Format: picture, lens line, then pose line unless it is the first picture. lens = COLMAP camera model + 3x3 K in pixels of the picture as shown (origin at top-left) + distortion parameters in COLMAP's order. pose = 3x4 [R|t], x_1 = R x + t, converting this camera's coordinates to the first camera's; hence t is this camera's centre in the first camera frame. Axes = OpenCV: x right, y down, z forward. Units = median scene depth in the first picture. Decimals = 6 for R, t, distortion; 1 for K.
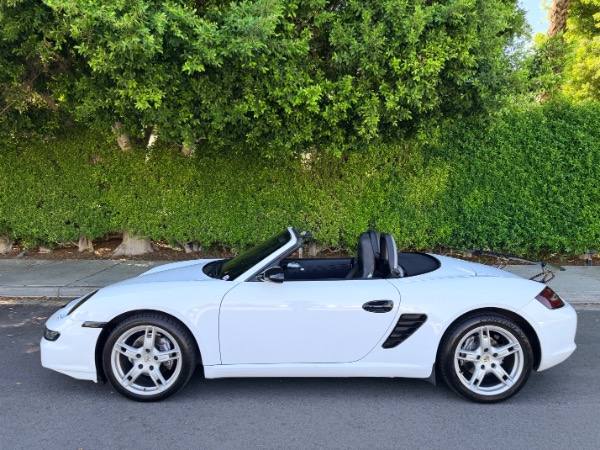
lens RADIAL K [[433.5, 0, 319.3], [0, 433.5, 221.6], [0, 0, 1]] dist [-0.006638, -0.006550]
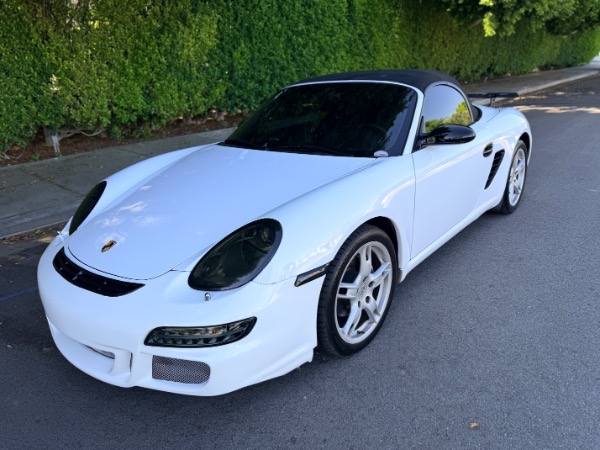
lens RADIAL K [[427.0, 0, 305.9], [0, 427.0, 228.0], [0, 0, 1]] dist [0.005196, -0.013687]
pose [[0.663058, -0.304569, 0.683807, -0.493403], [0.080380, 0.937173, 0.339478, -0.001775], [-0.744240, -0.170129, 0.645882, 0.370121]]
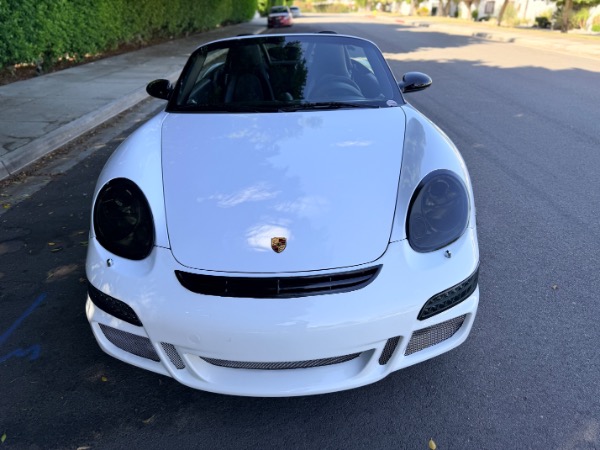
lens RADIAL K [[427.0, 0, 292.2], [0, 427.0, 225.1], [0, 0, 1]] dist [0.005196, -0.013687]
pose [[0.047780, -0.462118, 0.885530, -0.604190], [0.051196, 0.886511, 0.459867, -0.019708], [-0.997545, 0.023363, 0.066016, 0.677822]]
